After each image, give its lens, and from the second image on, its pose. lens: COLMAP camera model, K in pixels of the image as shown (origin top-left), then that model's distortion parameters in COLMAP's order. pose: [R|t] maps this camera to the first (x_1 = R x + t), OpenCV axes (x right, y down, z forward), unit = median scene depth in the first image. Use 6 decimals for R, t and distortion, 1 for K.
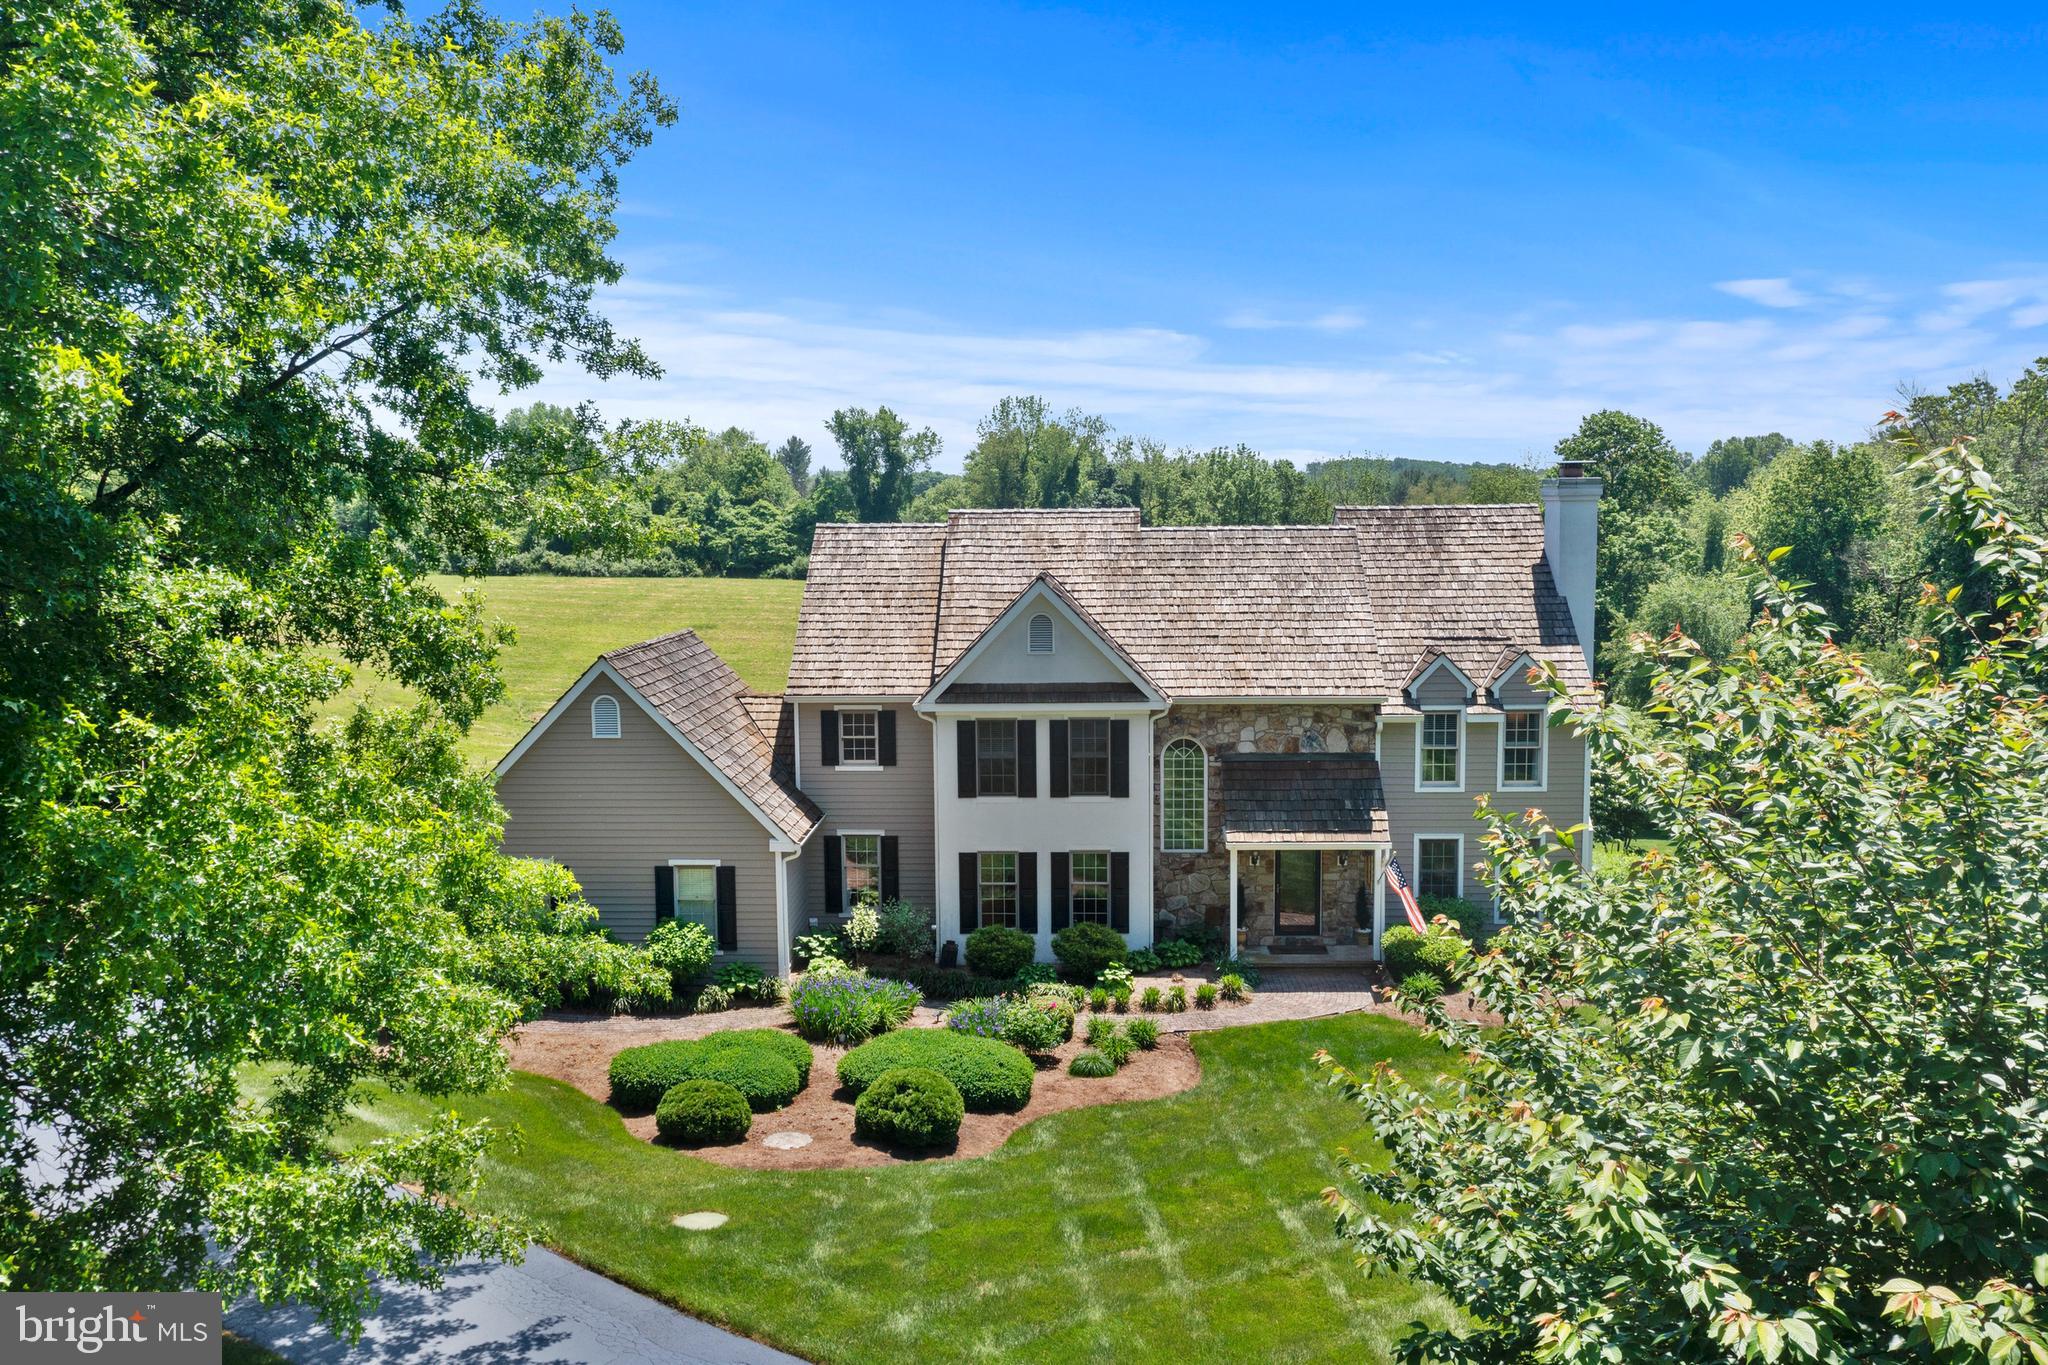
lens RADIAL K [[1615.1, 0, 1026.5], [0, 1615.1, 676.3], [0, 0, 1]] dist [-0.014082, 0.010329]
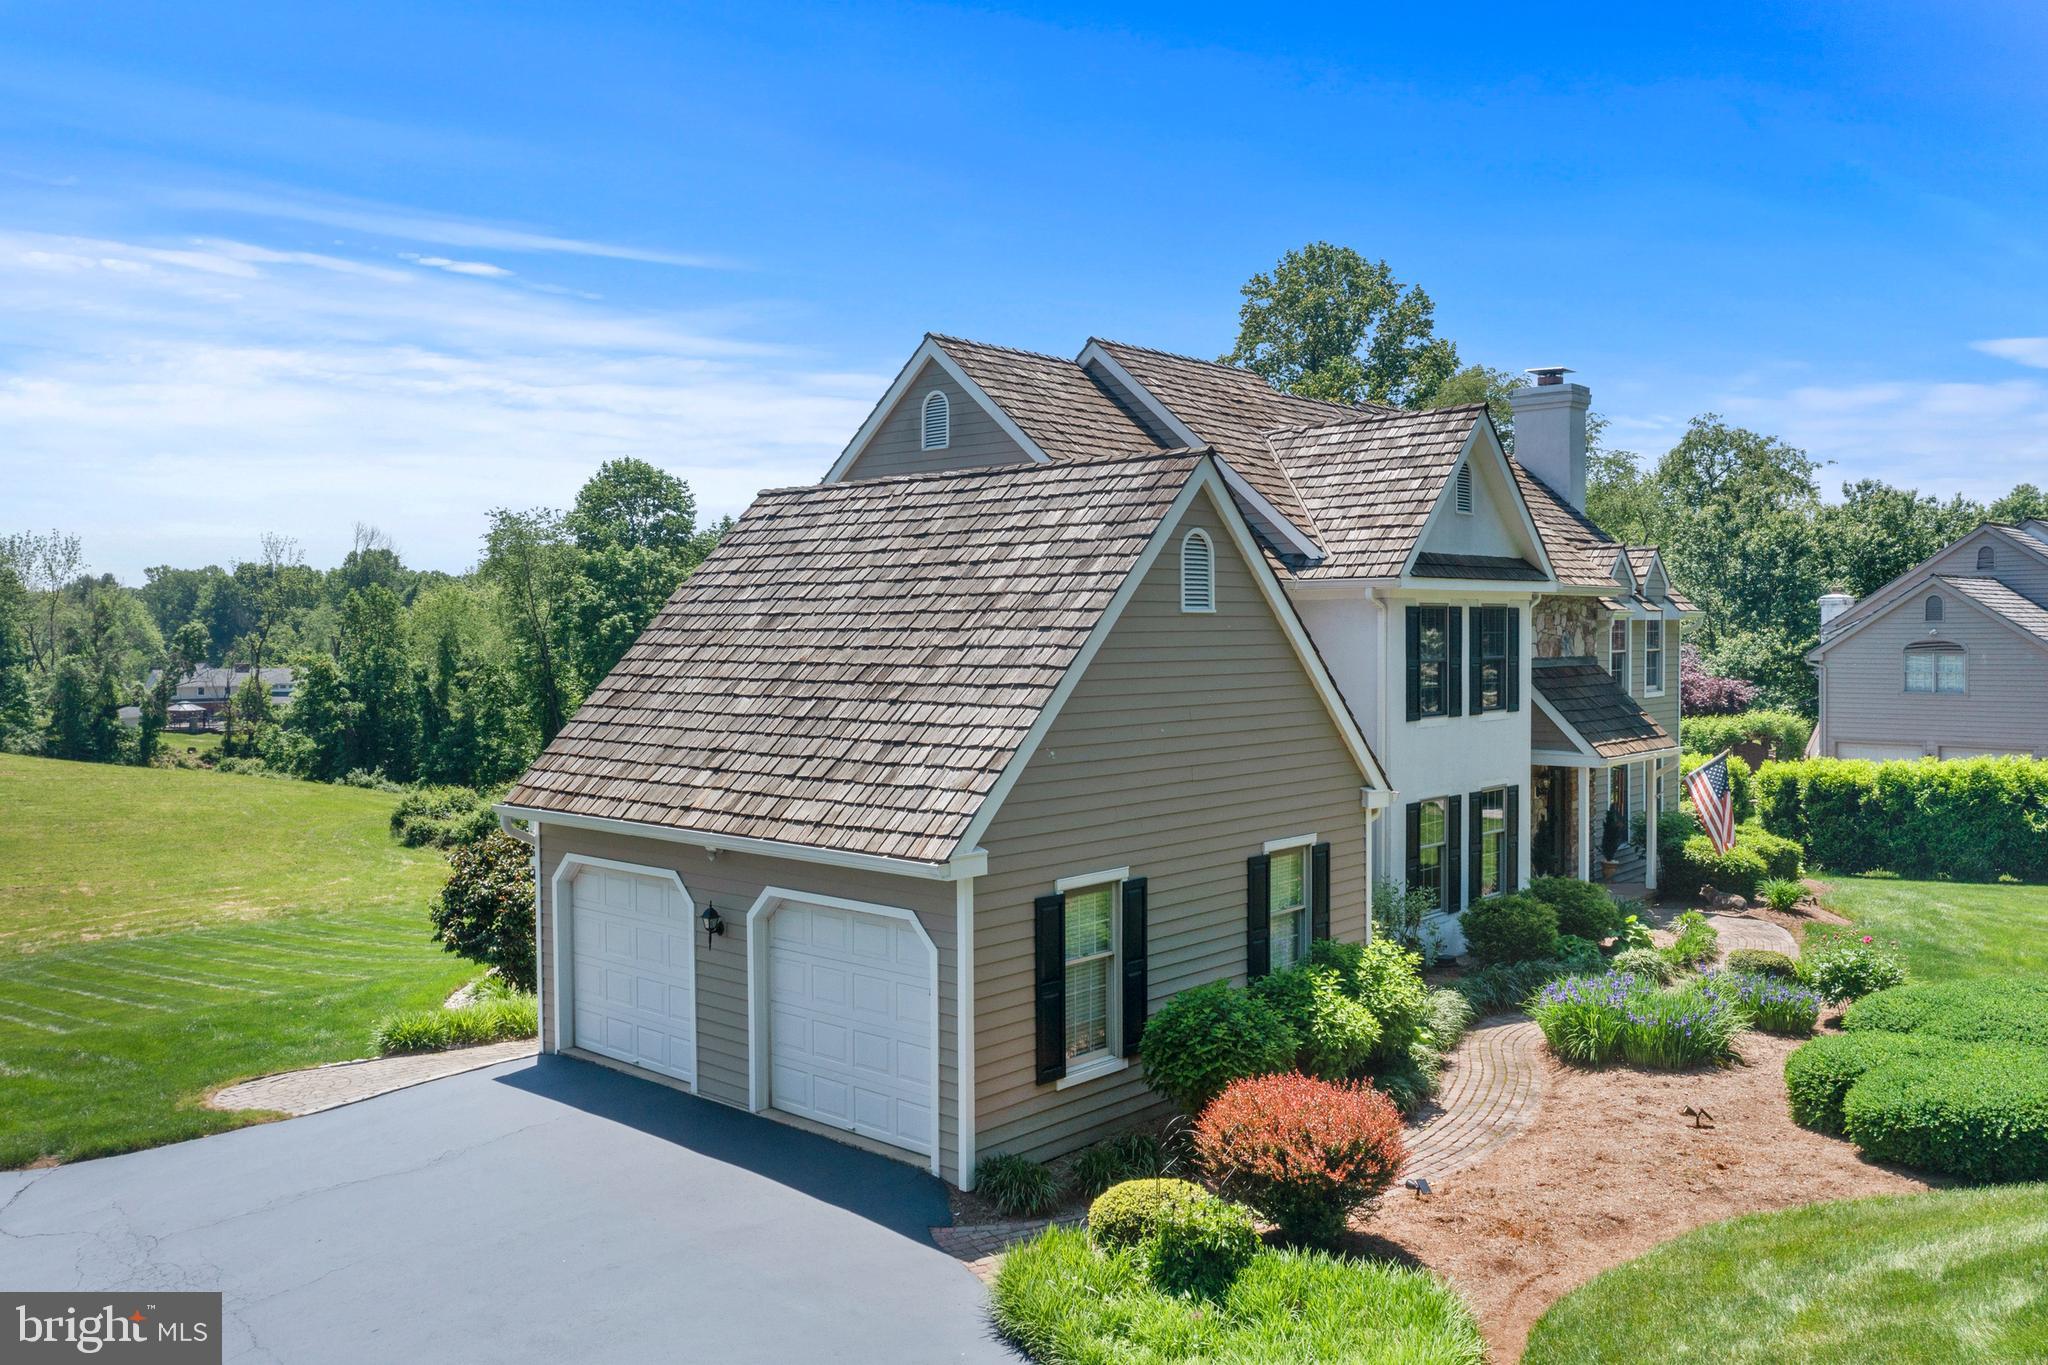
lens RADIAL K [[1615.1, 0, 1026.5], [0, 1615.1, 676.3], [0, 0, 1]] dist [-0.014082, 0.010329]
pose [[0.638543, -0.017260, 0.769393, -0.650693], [0.080613, 0.995749, -0.044565, 0.072016], [-0.765353, 0.090480, 0.637219, 0.677268]]
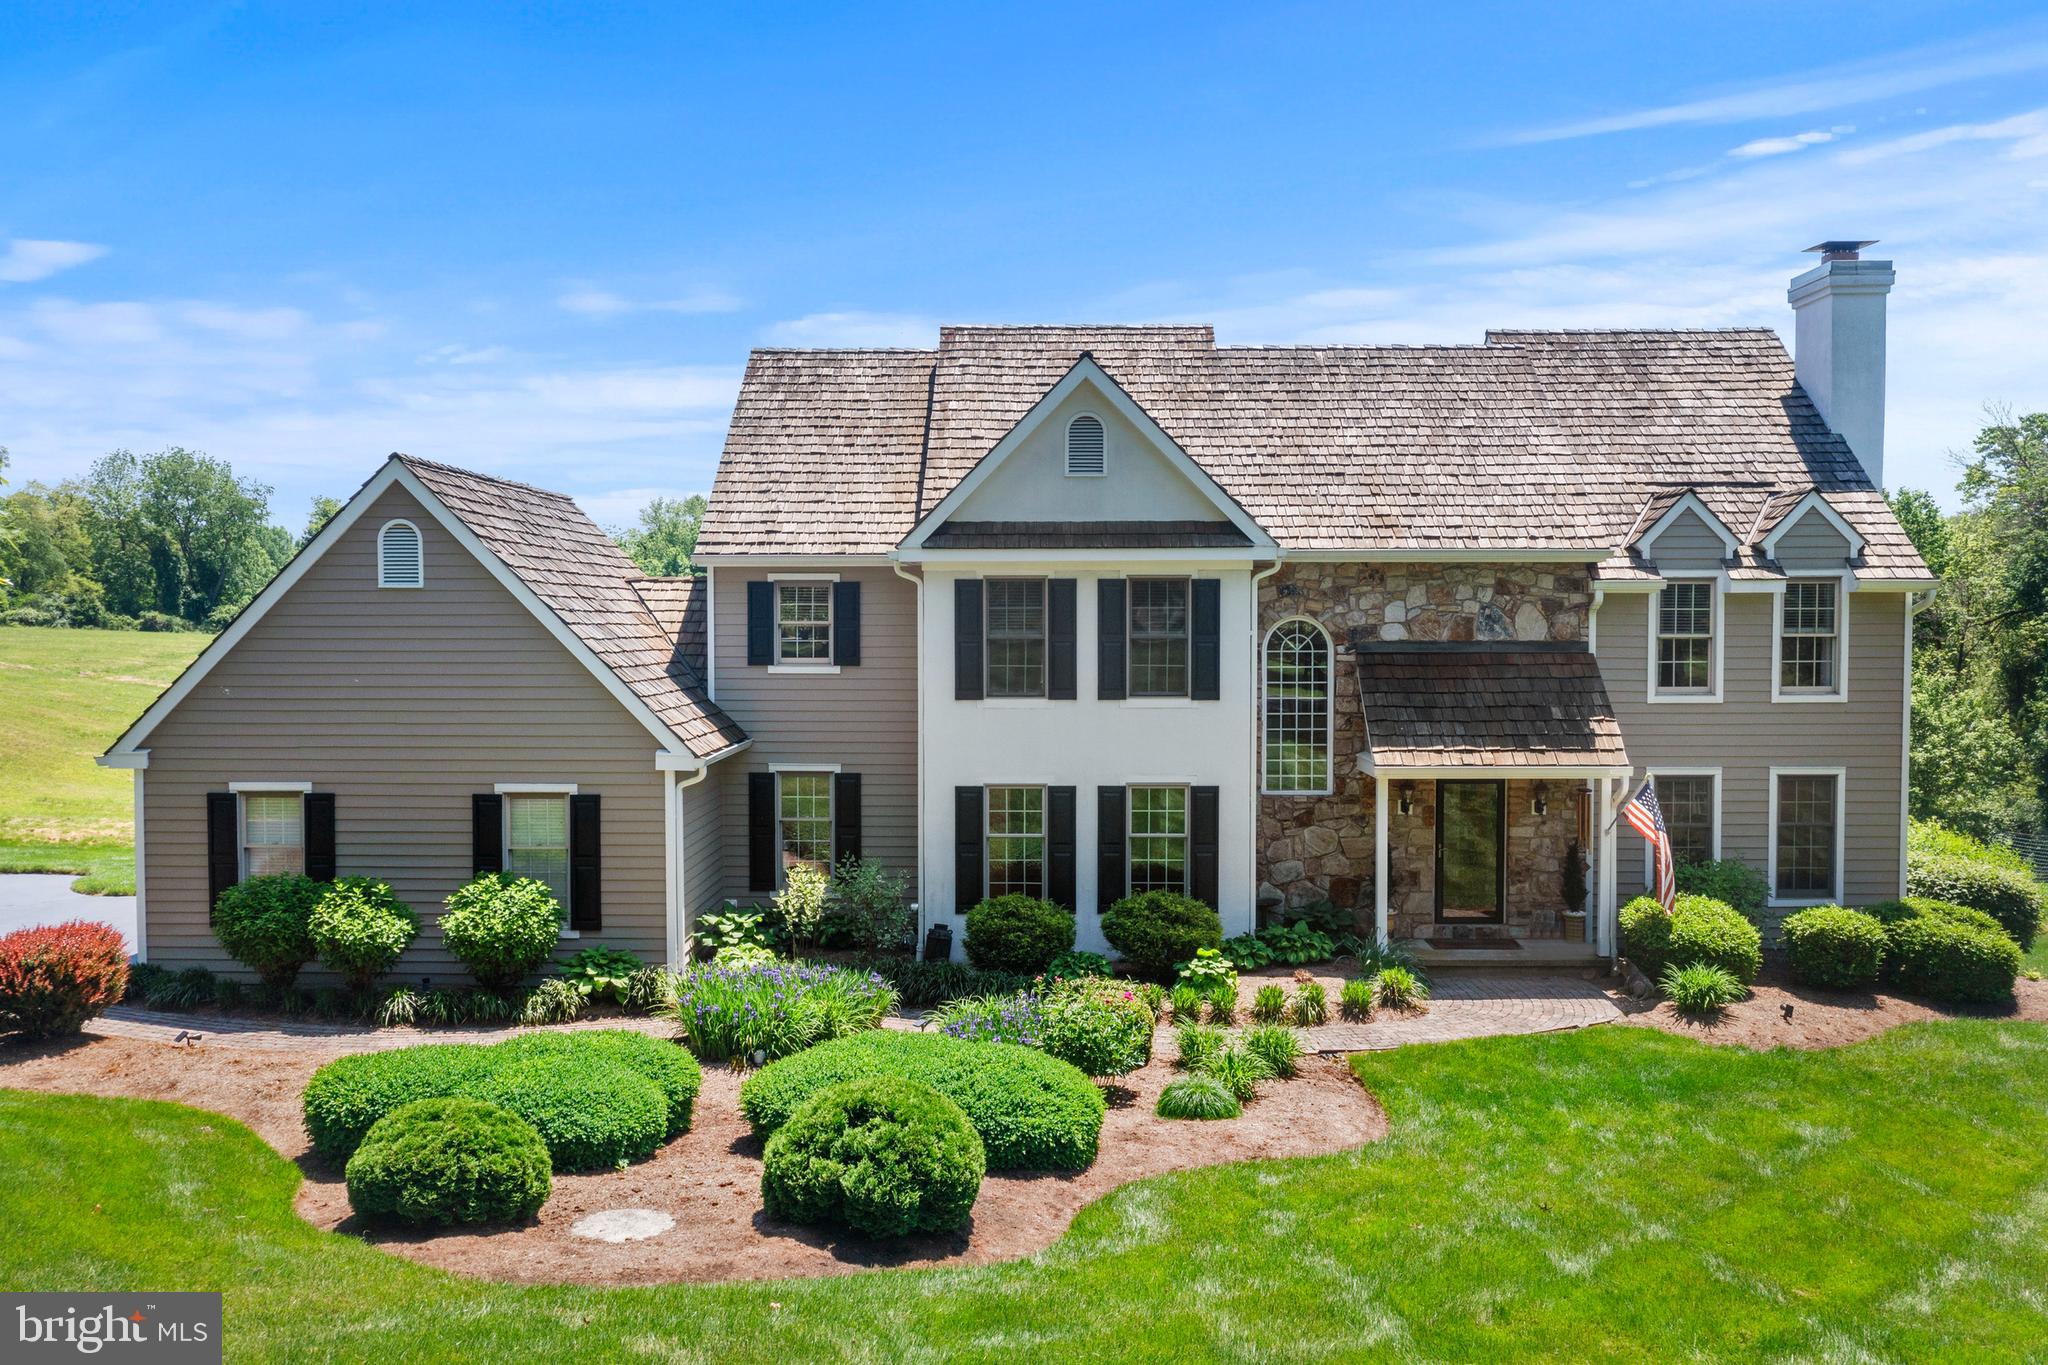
lens RADIAL K [[1615.1, 0, 1026.5], [0, 1615.1, 676.3], [0, 0, 1]] dist [-0.014082, 0.010329]
pose [[0.999791, 0.007777, 0.018893, -0.025532], [-0.006475, 0.997665, -0.067983, 0.107427], [-0.019378, 0.067846, 0.997508, 0.347631]]
